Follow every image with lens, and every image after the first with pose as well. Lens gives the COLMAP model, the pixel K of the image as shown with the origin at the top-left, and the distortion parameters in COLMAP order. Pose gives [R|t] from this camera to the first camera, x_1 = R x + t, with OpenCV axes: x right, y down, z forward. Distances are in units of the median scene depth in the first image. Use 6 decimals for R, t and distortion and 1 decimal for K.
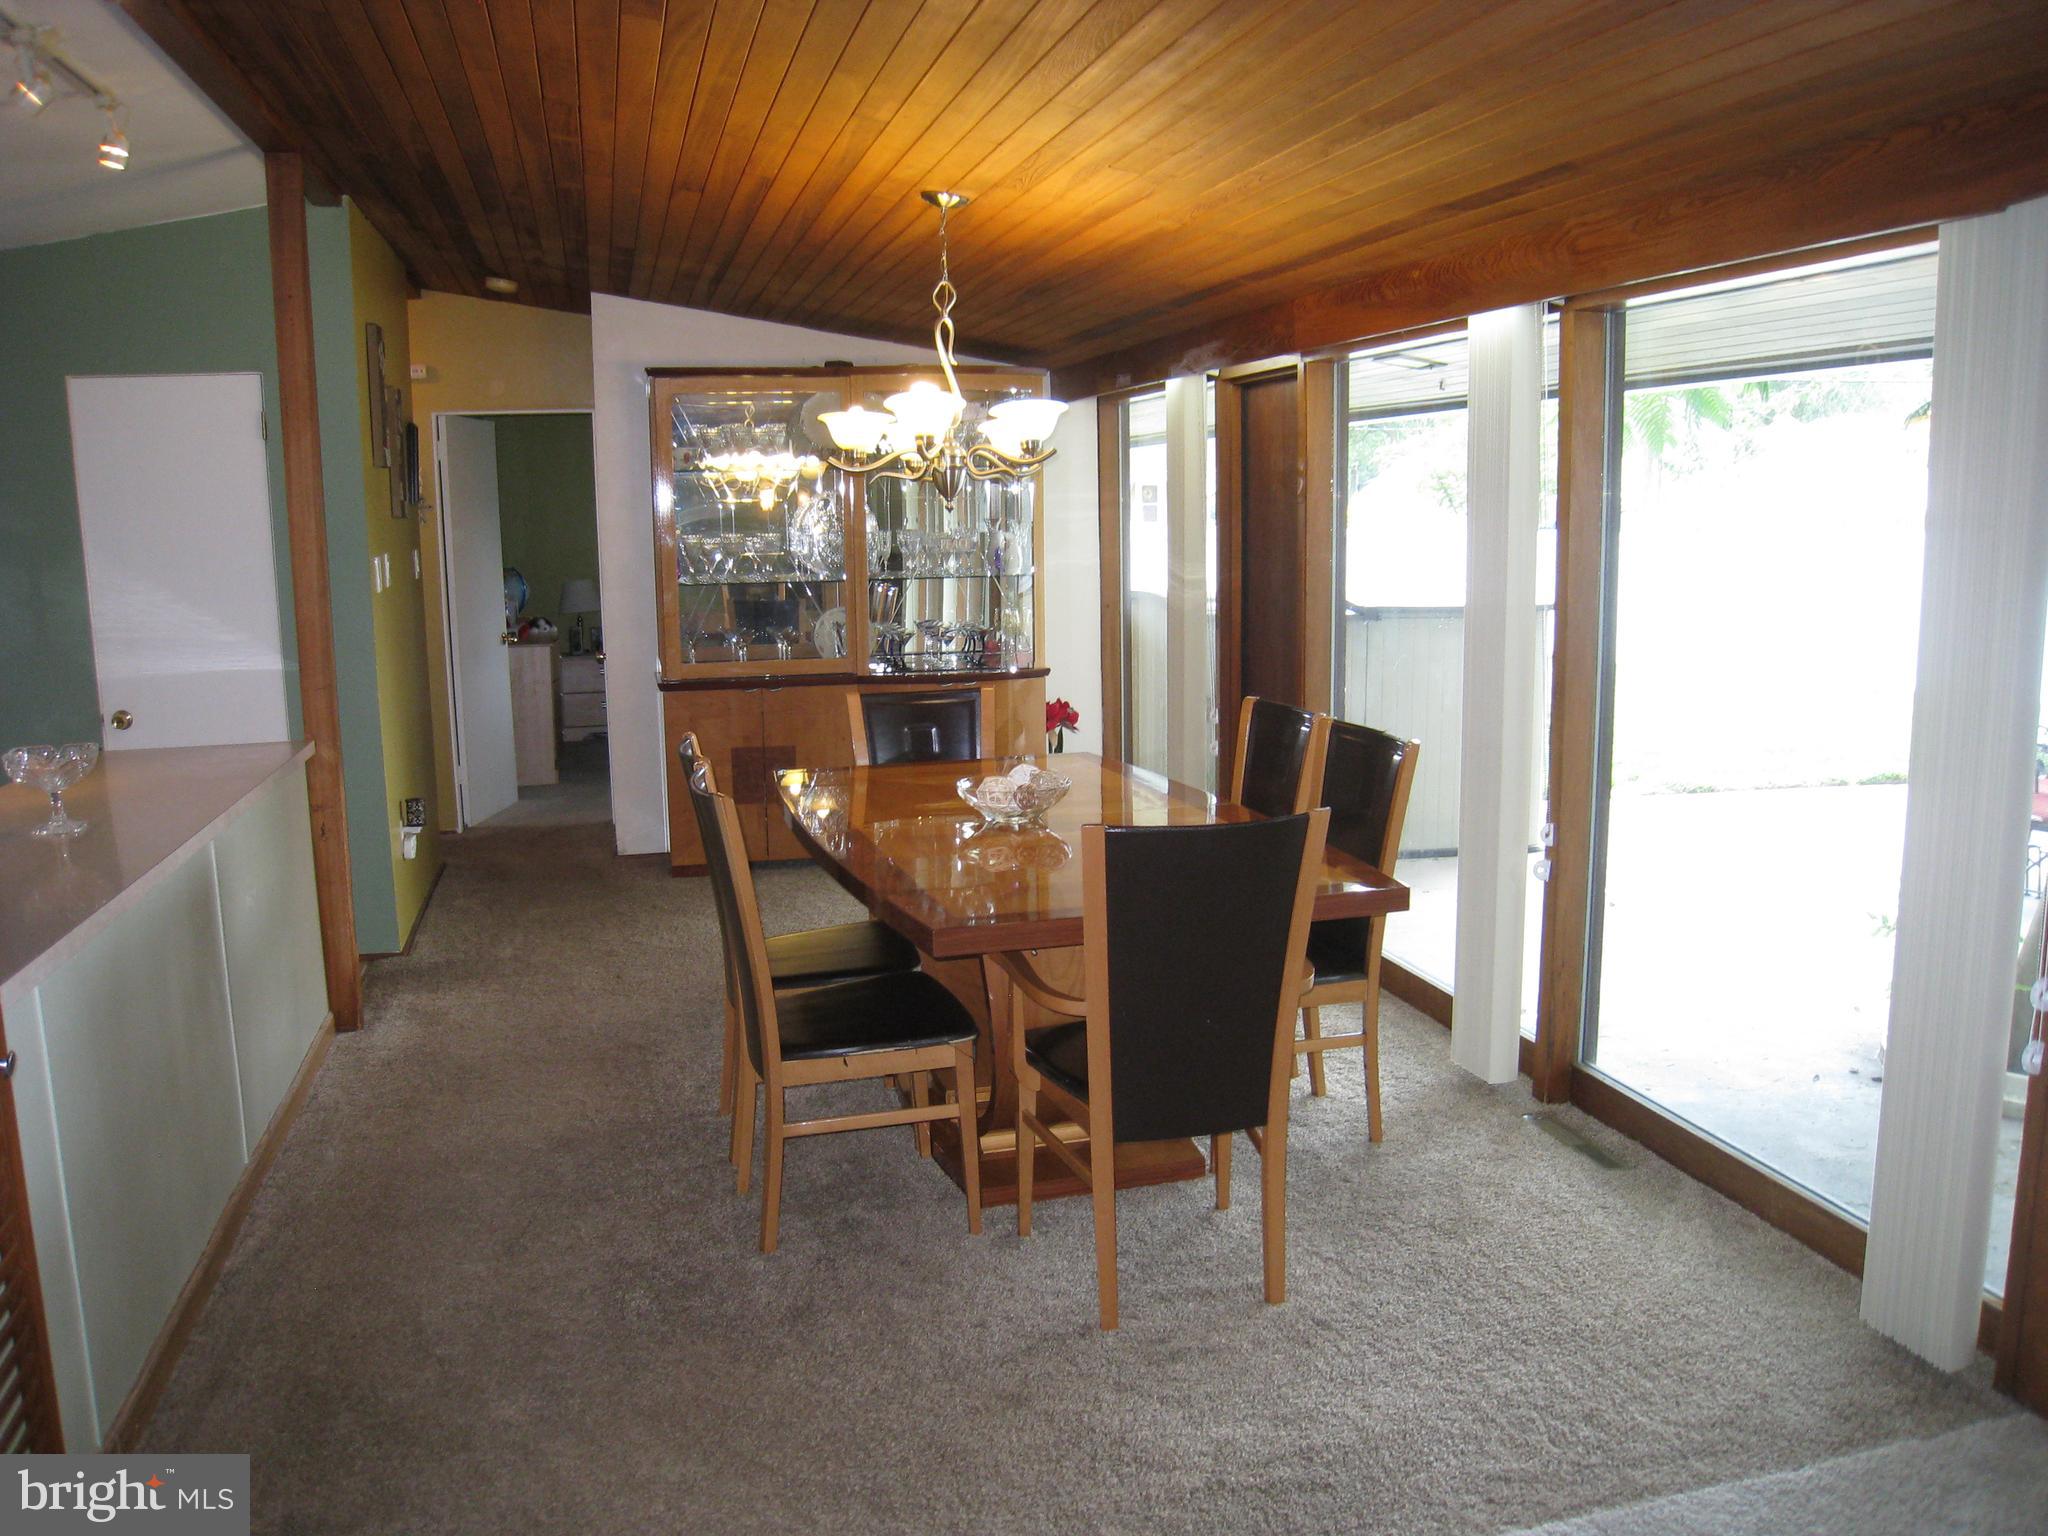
lens RADIAL K [[1670.3, 0, 1032.8], [0, 1670.3, 796.0], [0, 0, 1]] dist [-0.165470, 0.111622]
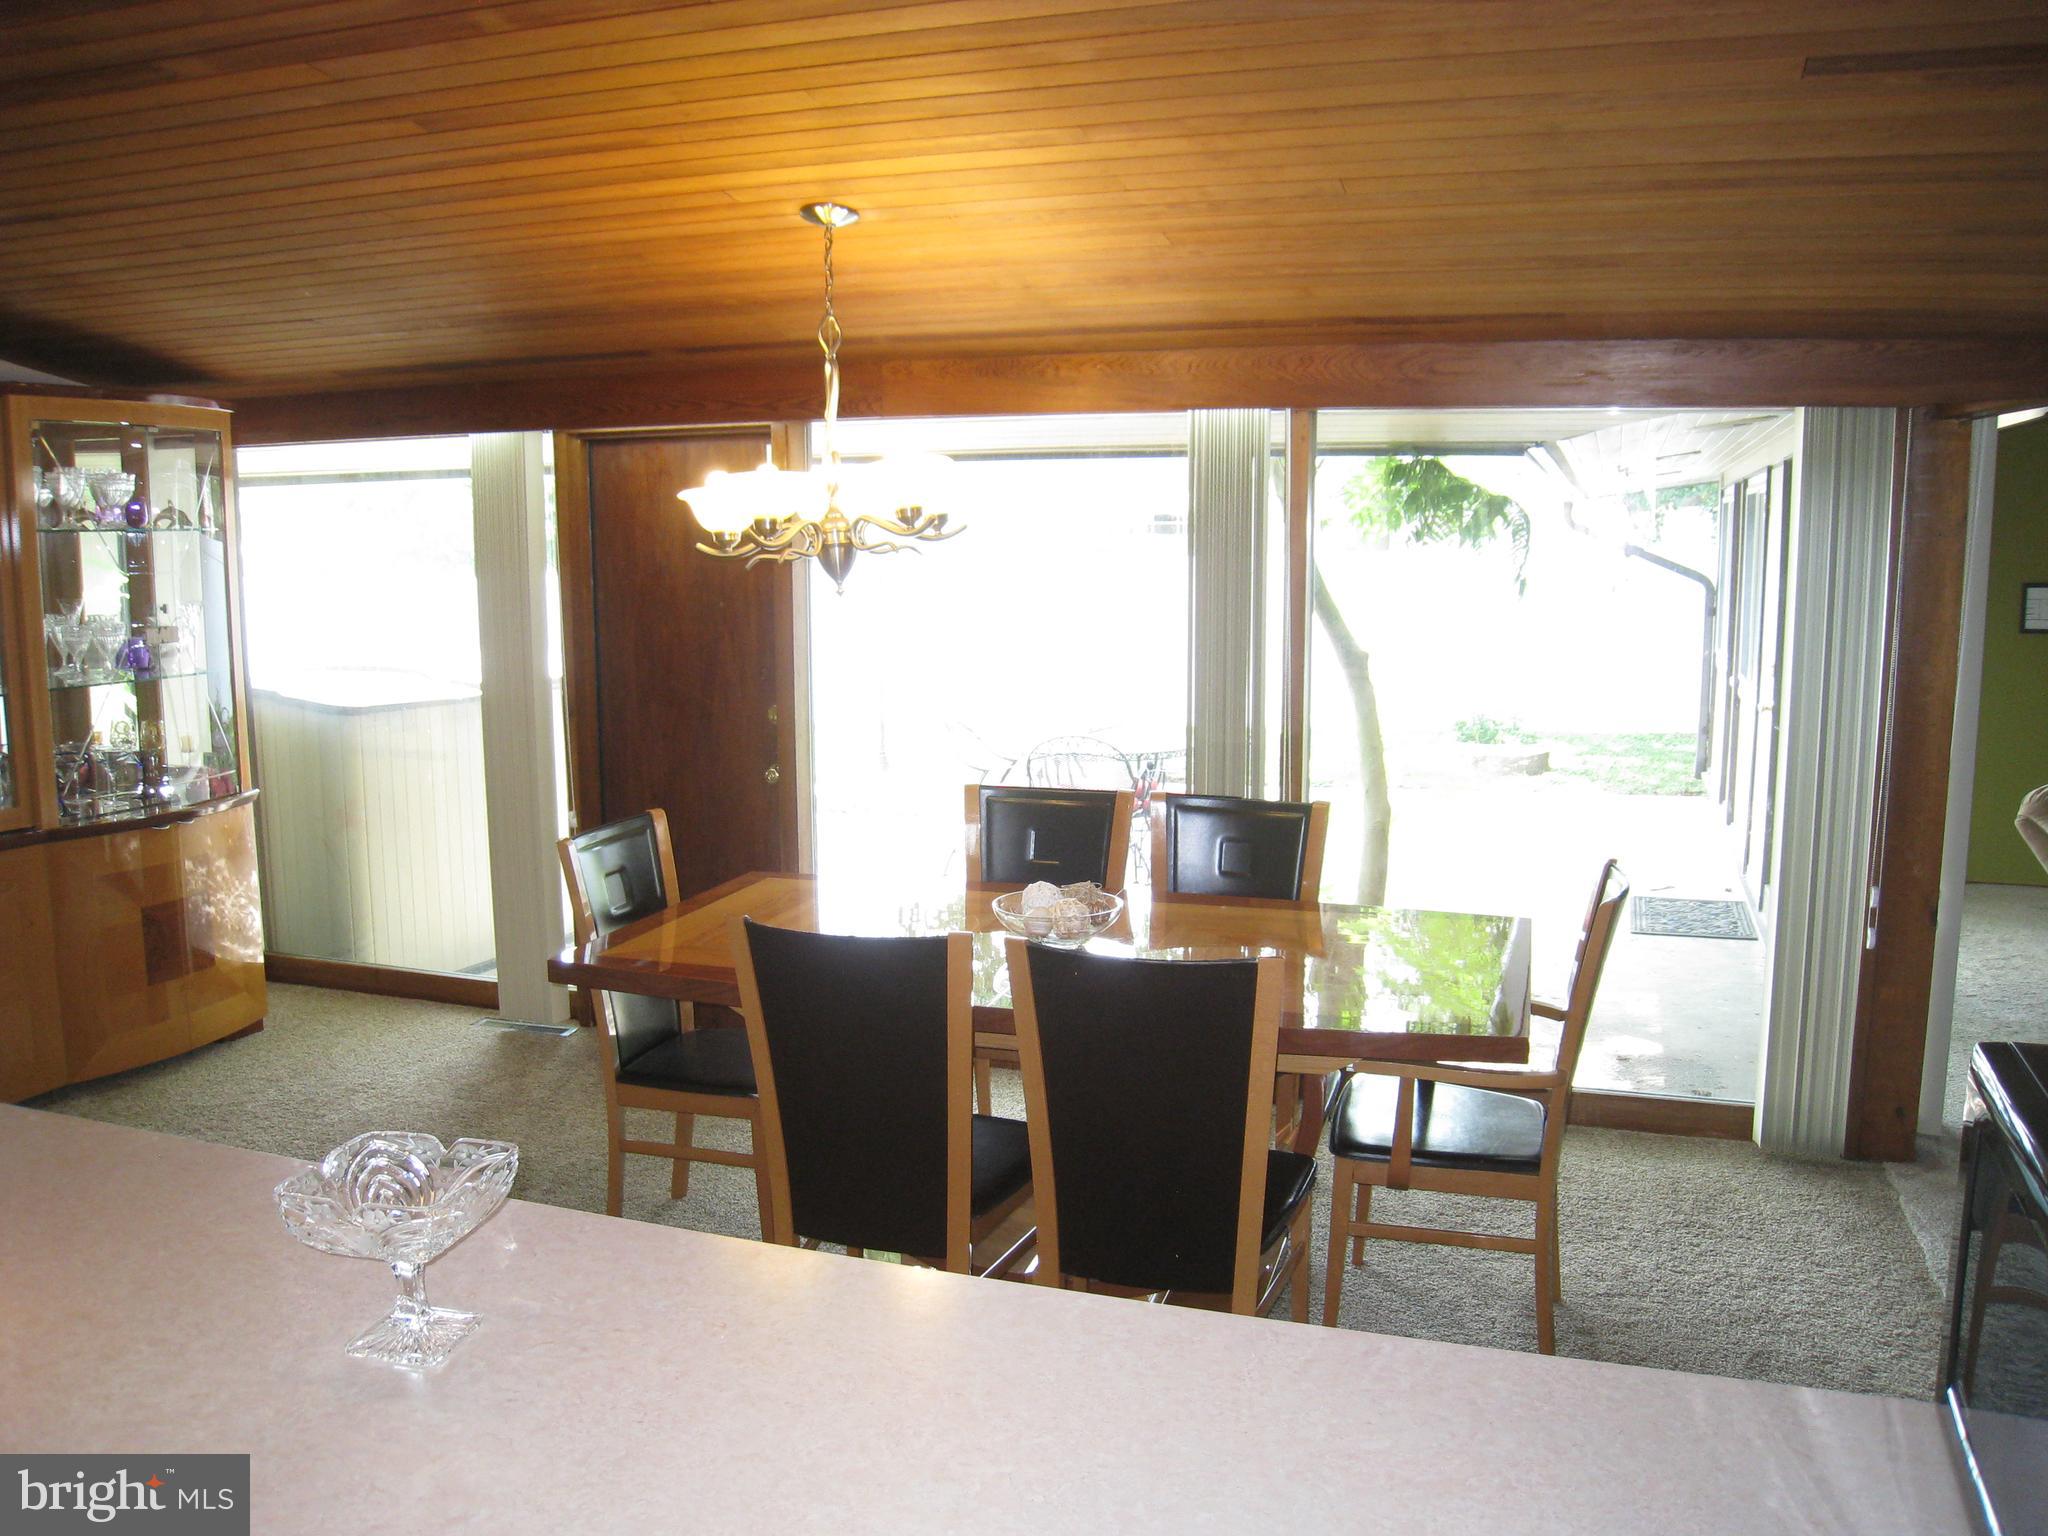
lens RADIAL K [[1676.9, 0, 1026.5], [0, 1676.9, 783.6], [0, 0, 1]] dist [-0.170705, 0.115794]
pose [[0.554133, -0.110177, 0.825104, -0.572040], [0.134791, 0.989997, 0.041671, -0.085493], [-0.821442, 0.088125, 0.563442, 0.390404]]
